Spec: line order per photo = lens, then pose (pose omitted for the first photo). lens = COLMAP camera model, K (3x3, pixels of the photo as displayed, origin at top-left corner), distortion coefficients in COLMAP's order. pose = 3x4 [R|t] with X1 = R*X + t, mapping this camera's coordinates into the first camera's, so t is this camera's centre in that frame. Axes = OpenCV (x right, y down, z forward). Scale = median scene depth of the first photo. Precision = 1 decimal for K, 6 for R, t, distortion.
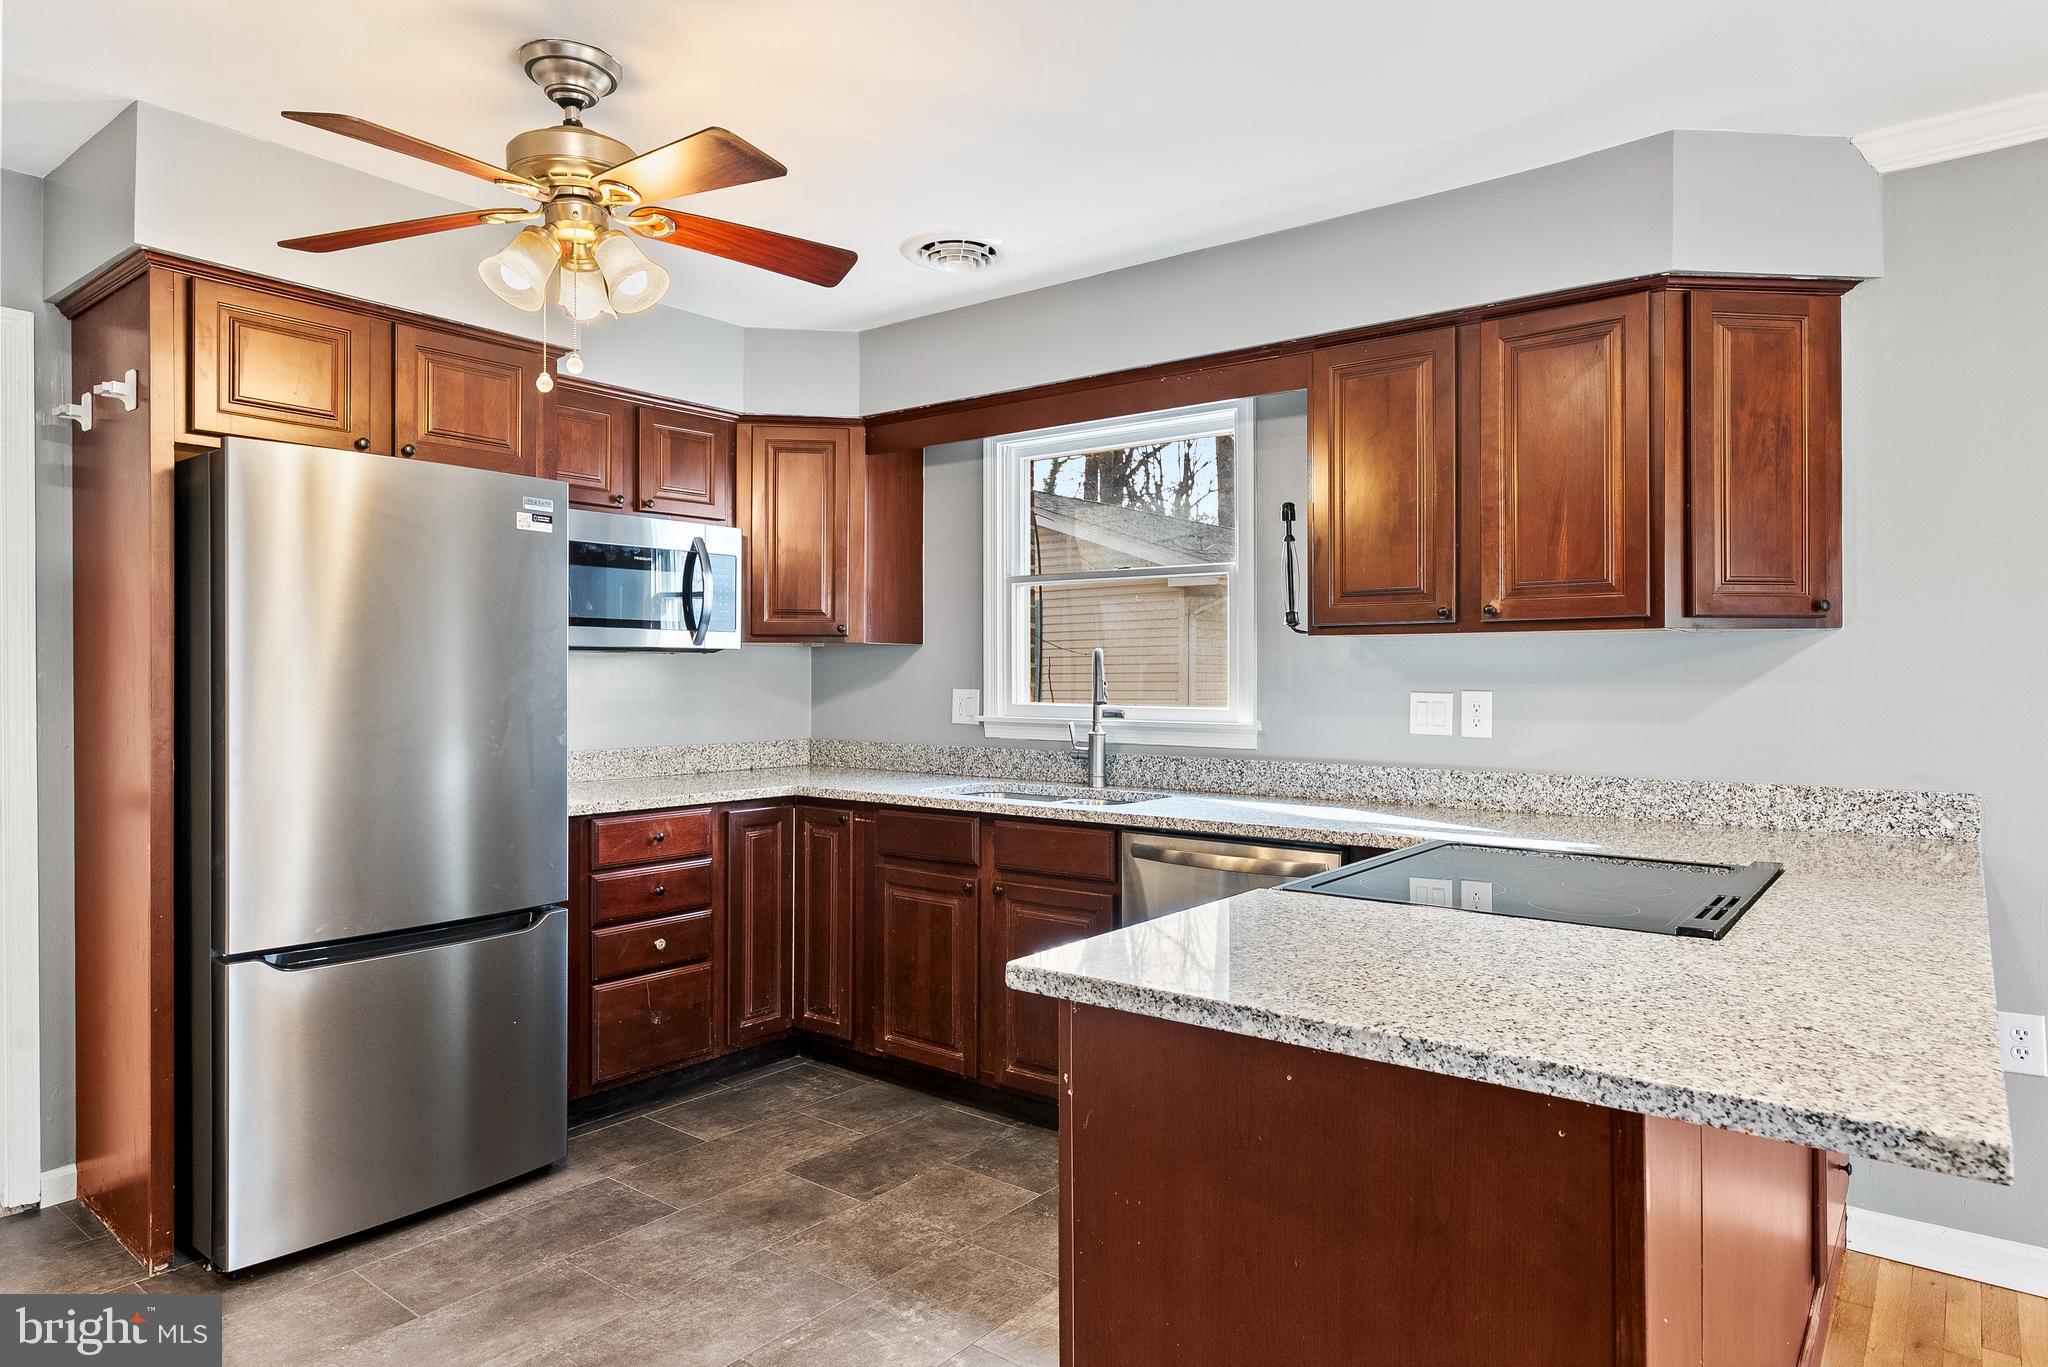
lens RADIAL K [[1213.2, 0, 1024.0], [0, 1213.2, 683.5], [0, 0, 1]] dist [0.007875, -0.000144]
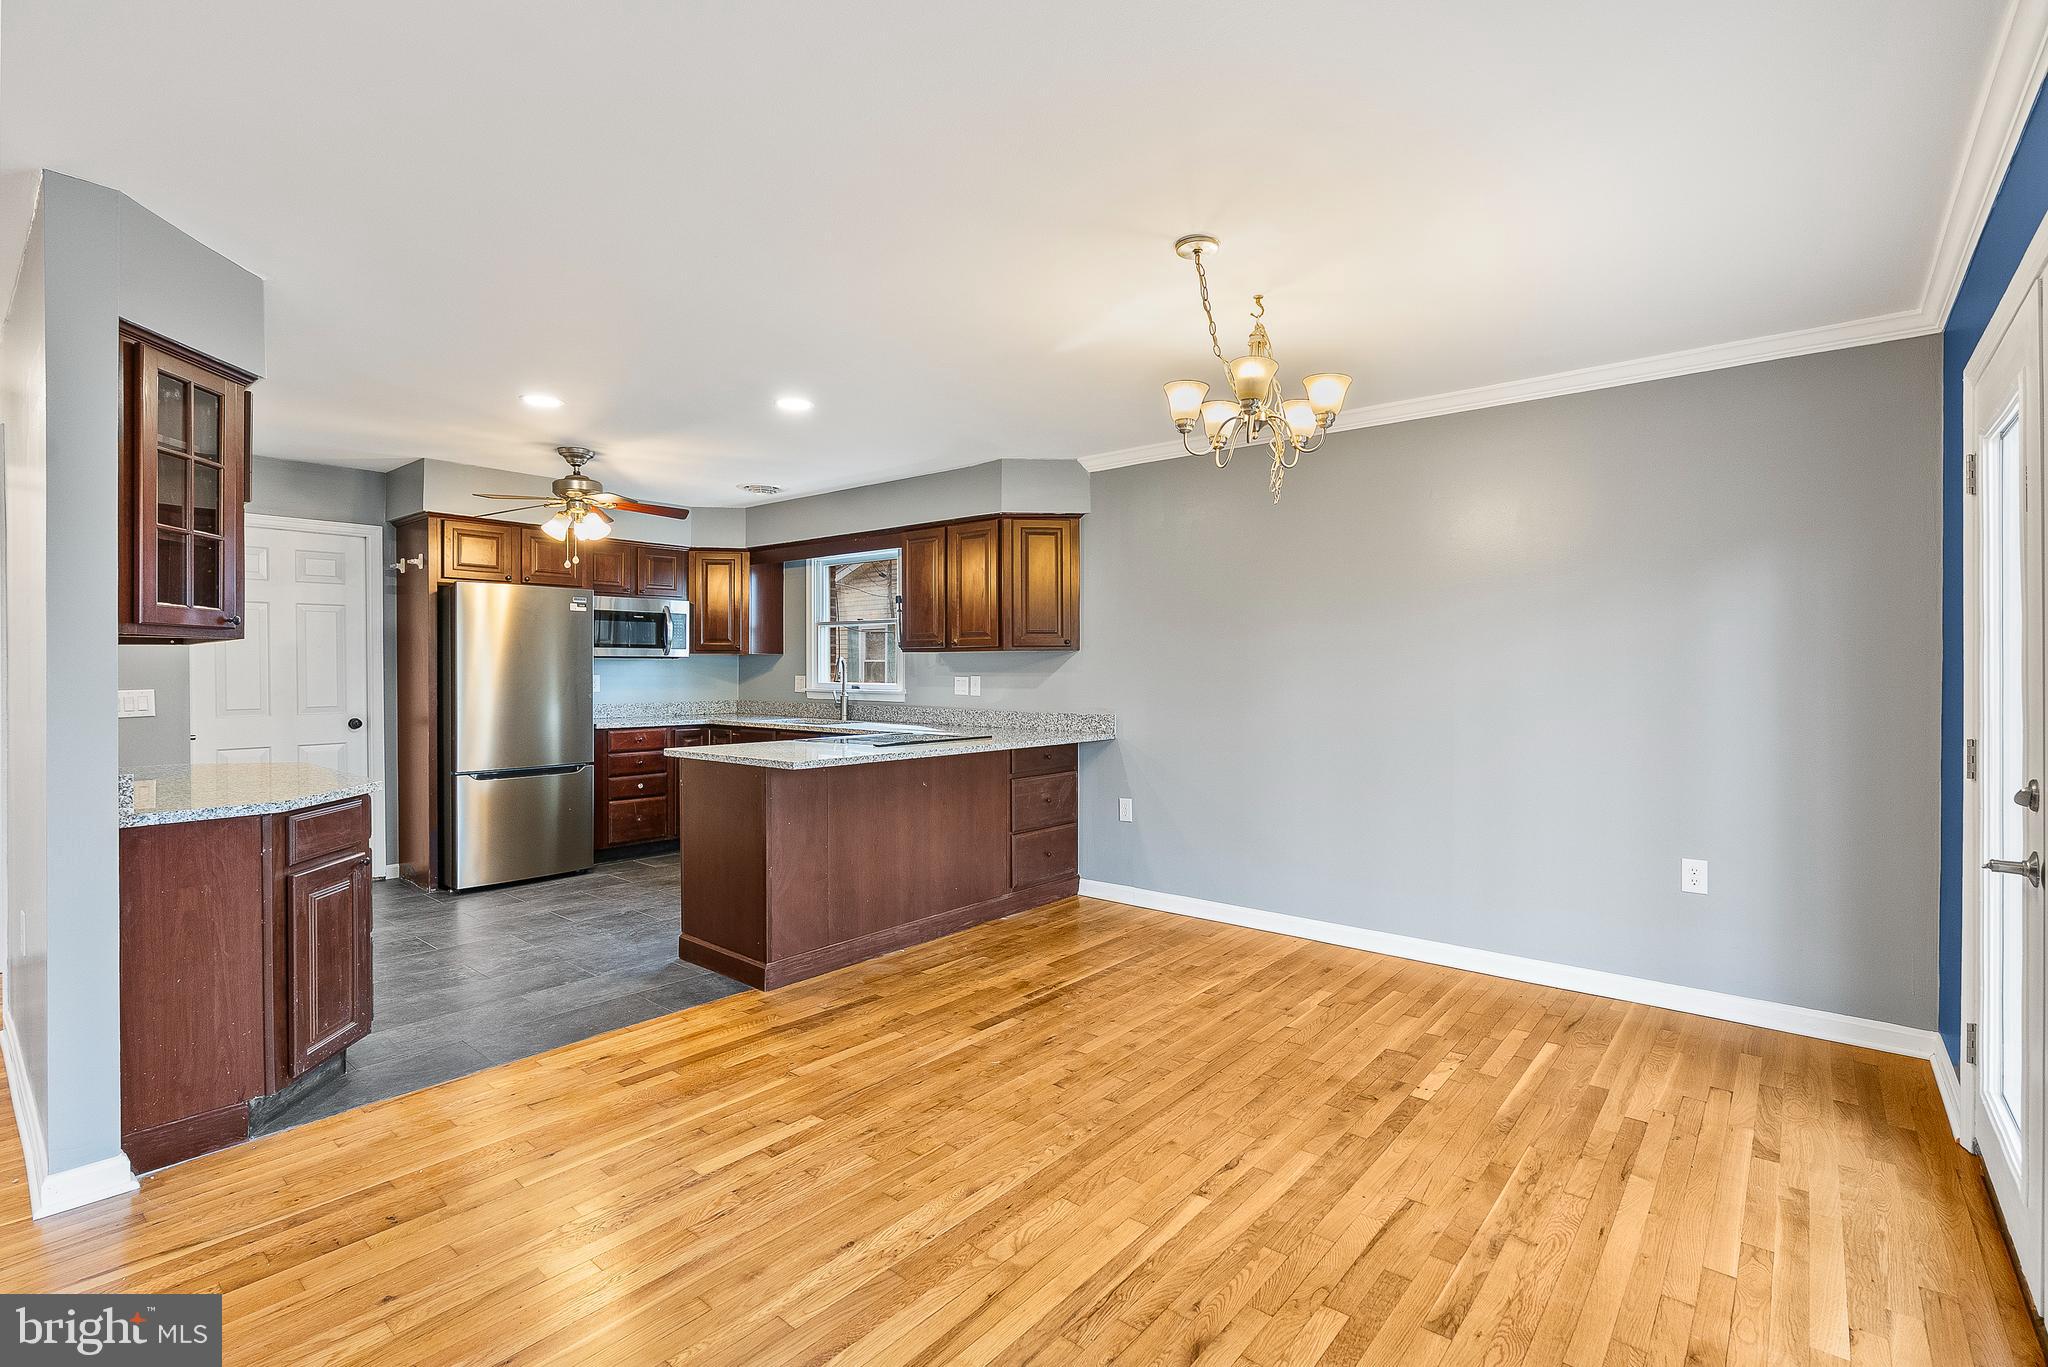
lens RADIAL K [[930.2, 0, 1026.8], [0, 930.2, 674.9], [0, 0, 1]] dist [-0.002095, 0.001387]
pose [[0.999534, -0.000925, -0.030518, 0.490363], [0.000983, 0.999998, 0.001871, 0.001193], [0.030516, -0.001900, 0.999532, -0.745385]]
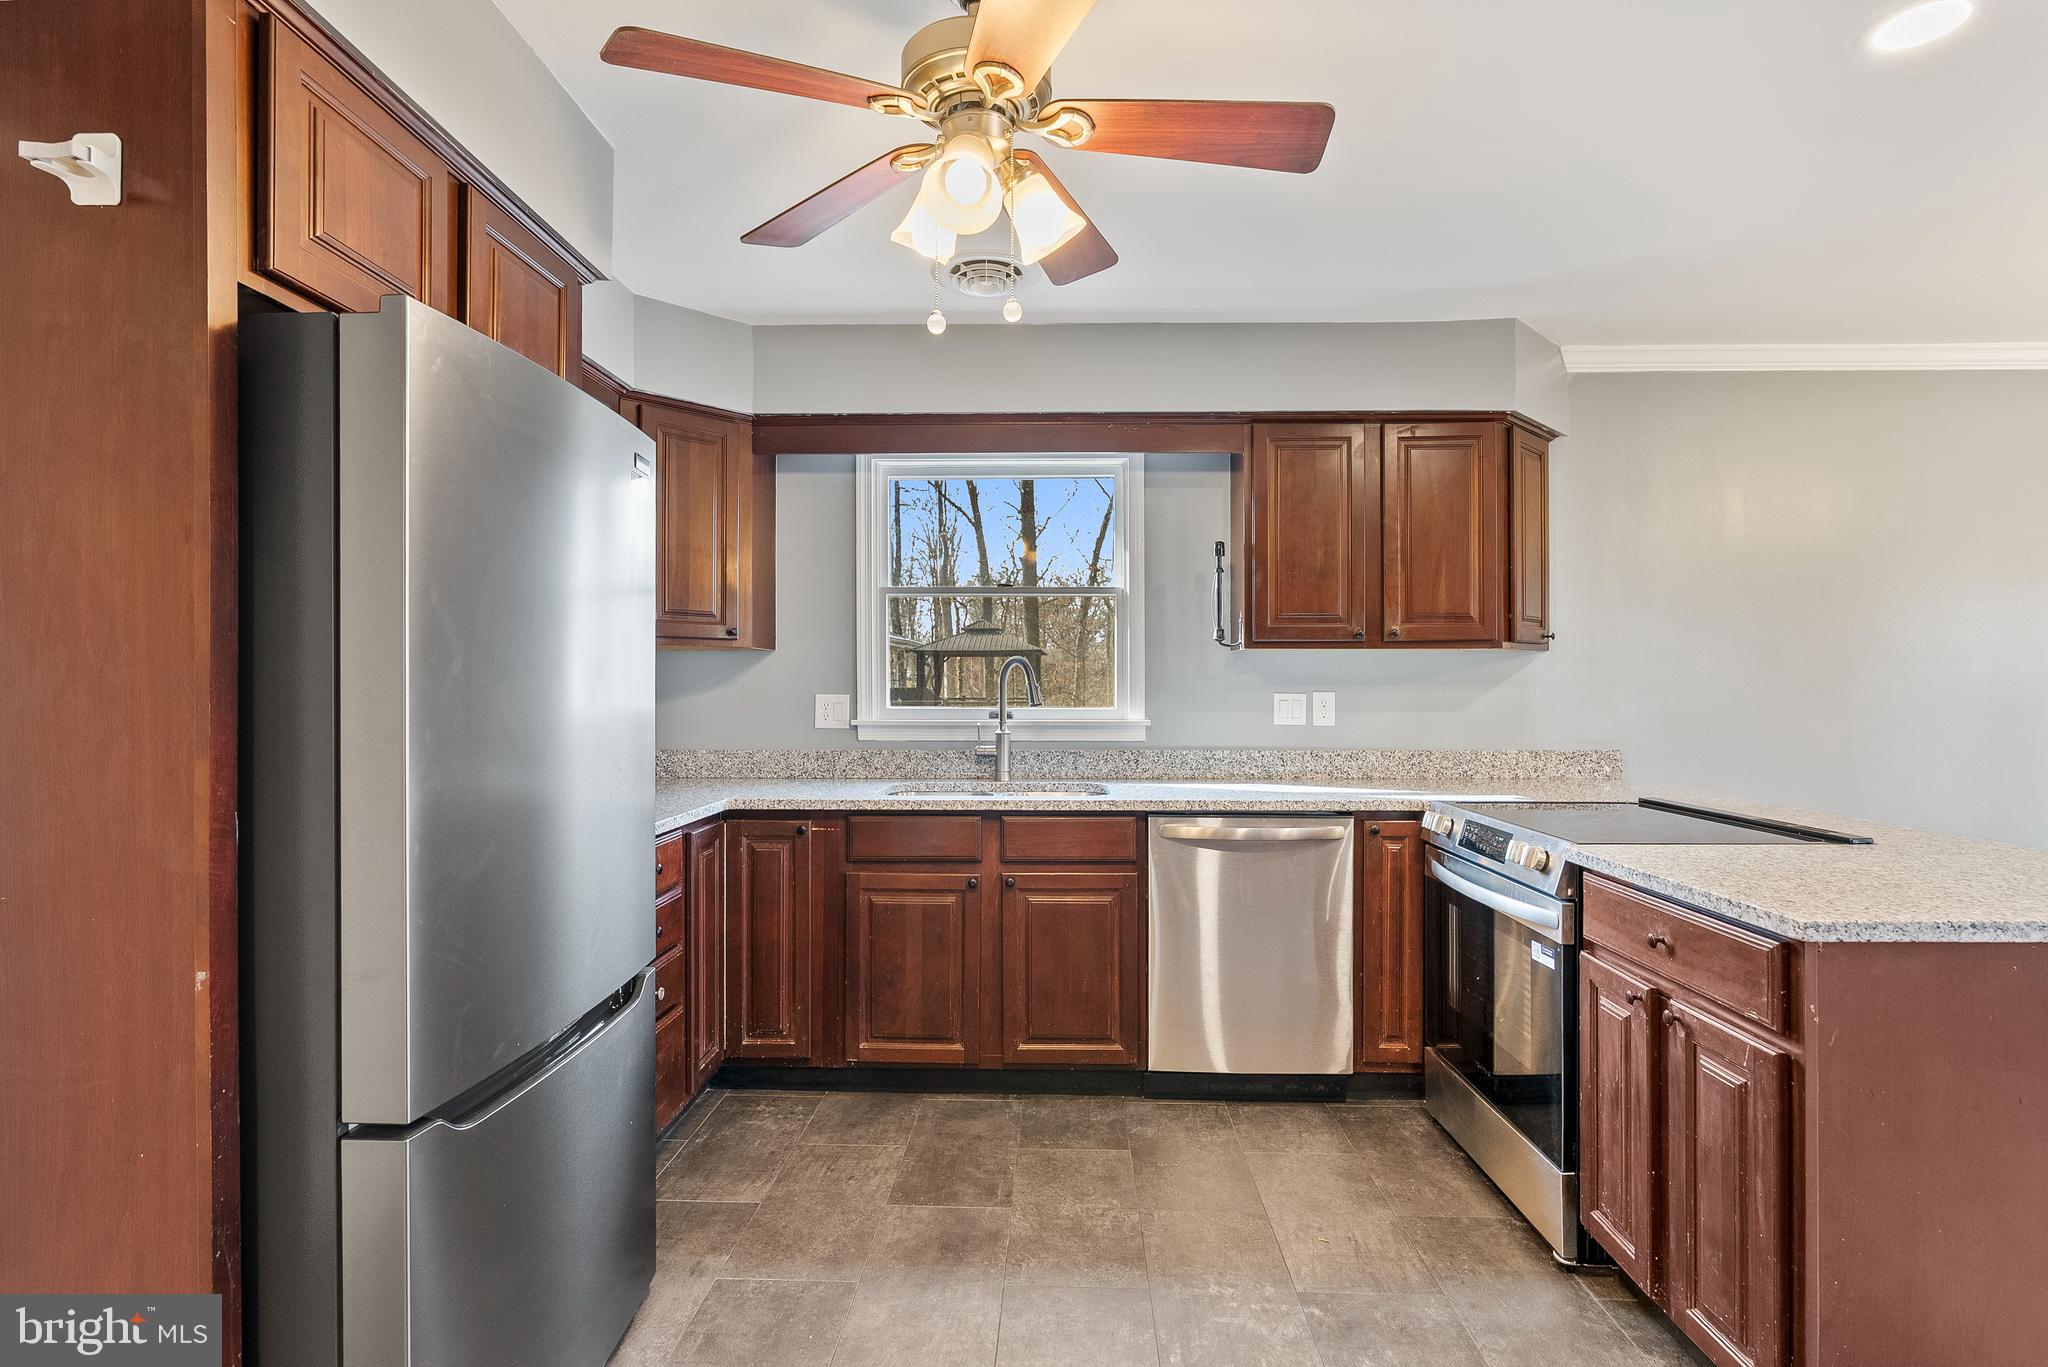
lens RADIAL K [[975.6, 0, 1033.9], [0, 975.6, 685.7], [0, 0, 1]] dist [-0.003001, 0.001741]
pose [[0.802931, -0.002861, 0.596066, -0.503626], [0.004989, 0.999986, -0.001920, -0.000225], [-0.596052, 0.004515, 0.802933, 0.292193]]
